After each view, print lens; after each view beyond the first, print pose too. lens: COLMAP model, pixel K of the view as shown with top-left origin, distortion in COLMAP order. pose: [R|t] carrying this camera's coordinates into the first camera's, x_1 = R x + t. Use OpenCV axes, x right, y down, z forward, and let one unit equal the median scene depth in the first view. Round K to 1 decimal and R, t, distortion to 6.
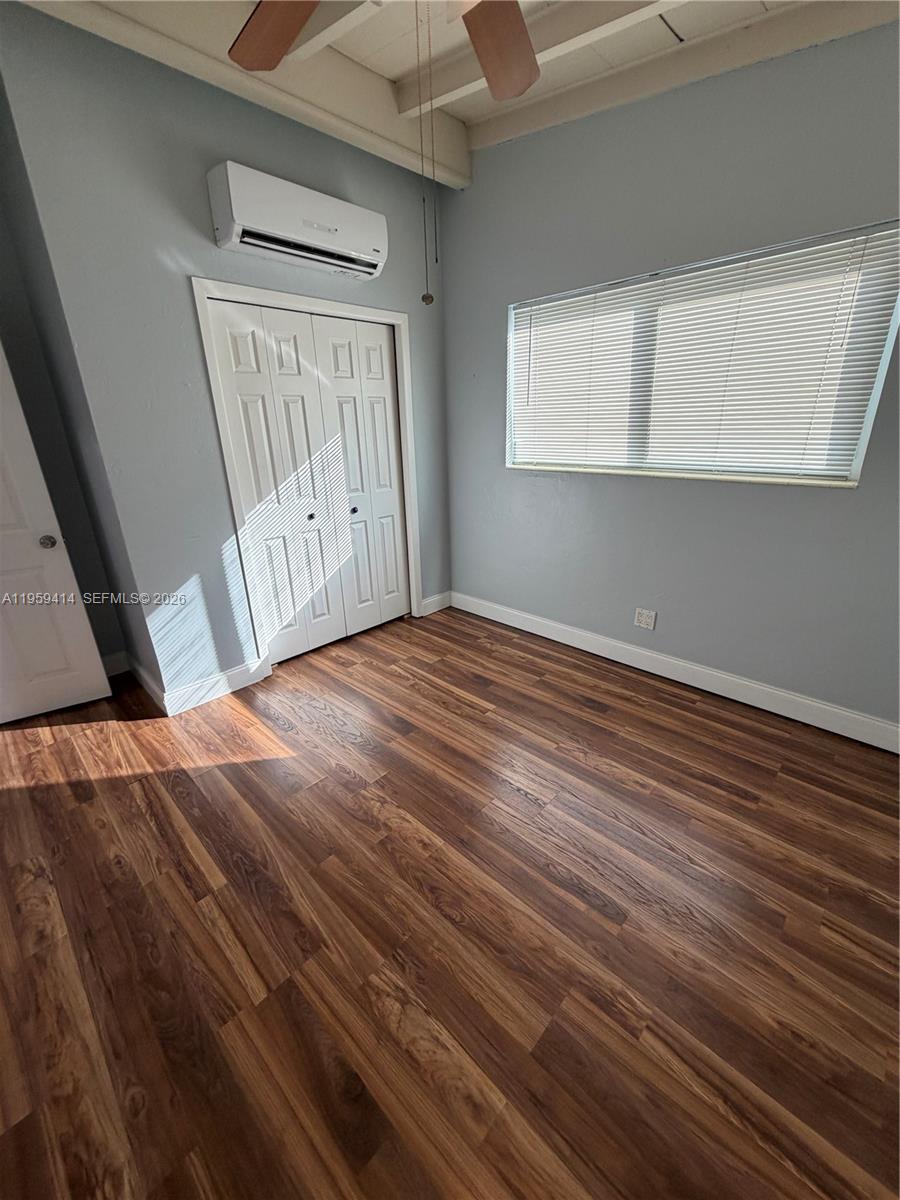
lens RADIAL K [[478.7, 0, 446.8], [0, 478.7, 597.2], [0, 0, 1]] dist [0.000930, 0.000148]
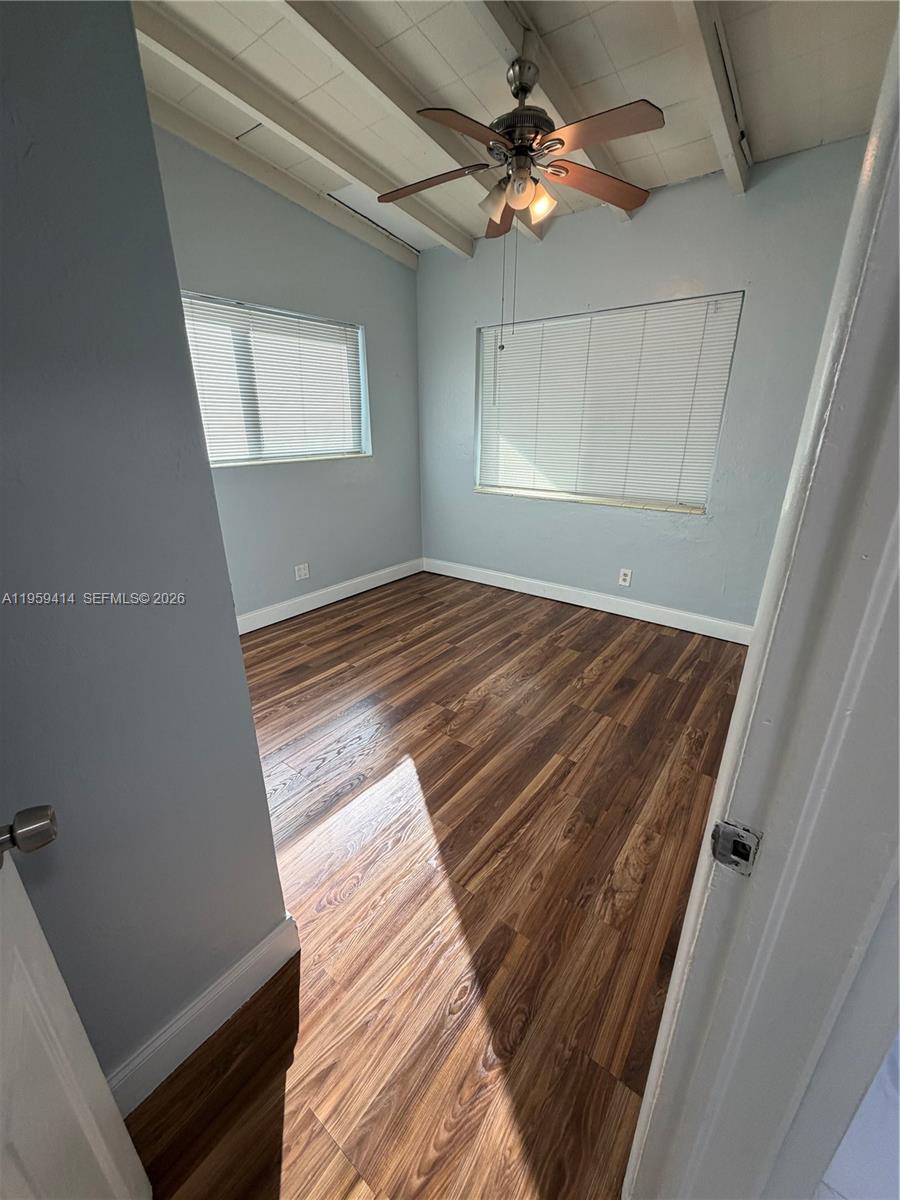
lens RADIAL K [[478.7, 0, 449.3], [0, 478.7, 601.0], [0, 0, 1]] dist [0.000930, 0.000148]
pose [[-0.112643, -0.320693, 0.940461, -1.250659], [0.351604, 0.872383, 0.339592, -0.265930], [-0.929347, 0.368922, 0.014489, 0.895616]]
